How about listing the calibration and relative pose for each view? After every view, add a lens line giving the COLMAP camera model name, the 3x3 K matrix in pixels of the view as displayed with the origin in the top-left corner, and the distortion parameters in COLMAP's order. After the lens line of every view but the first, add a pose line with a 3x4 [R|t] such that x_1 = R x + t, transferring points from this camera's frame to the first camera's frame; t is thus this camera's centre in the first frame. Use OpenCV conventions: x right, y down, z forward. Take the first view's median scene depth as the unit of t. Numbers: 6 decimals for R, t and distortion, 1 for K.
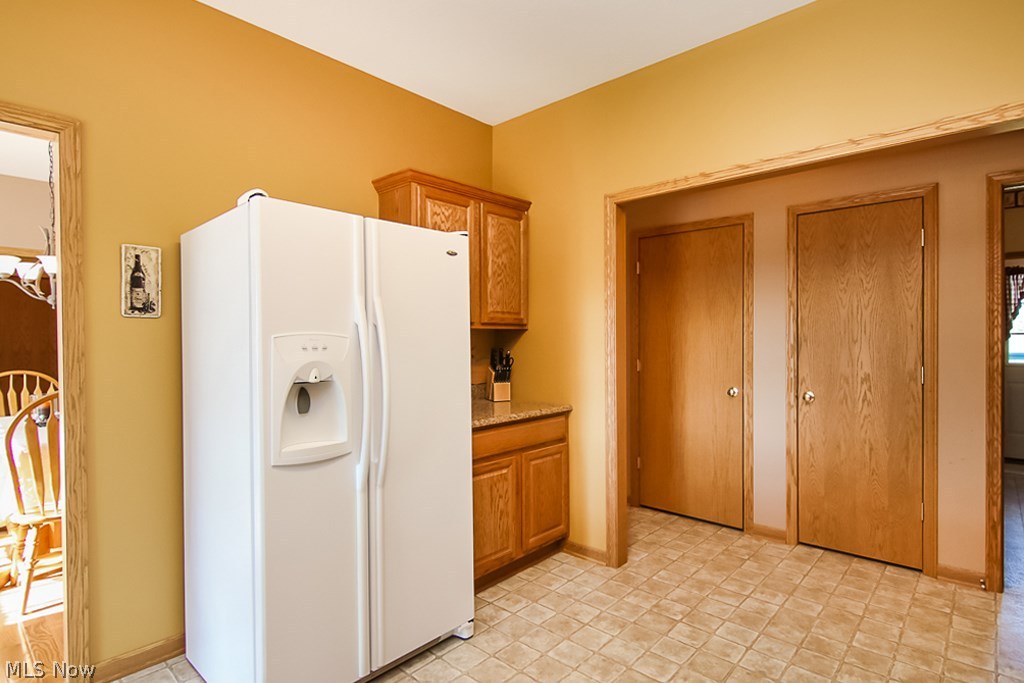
lens RADIAL K [[524.6, 0, 509.3], [0, 524.6, 342.0], [0, 0, 1]] dist [0.004684, -0.004531]
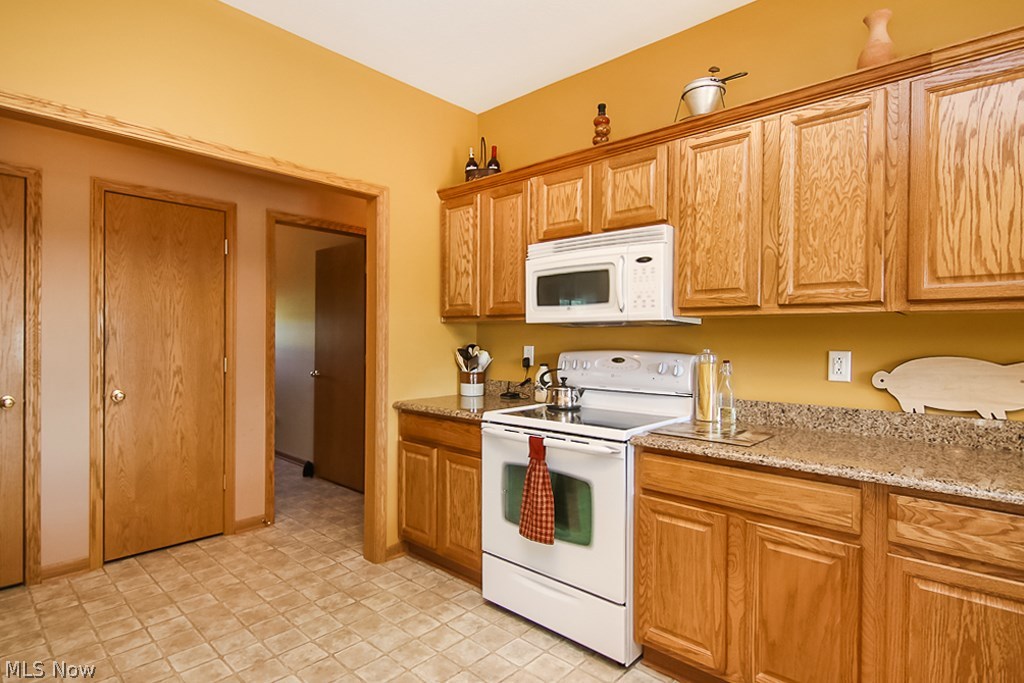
lens RADIAL K [[524.6, 0, 508.5], [0, 524.6, 343.3], [0, 0, 1]] dist [0.004684, -0.004531]
pose [[0.004037, -0.004133, 0.999983, -0.345847], [-0.004604, 0.999981, 0.004152, 0.007008], [-0.999981, -0.004621, 0.004018, 0.339161]]
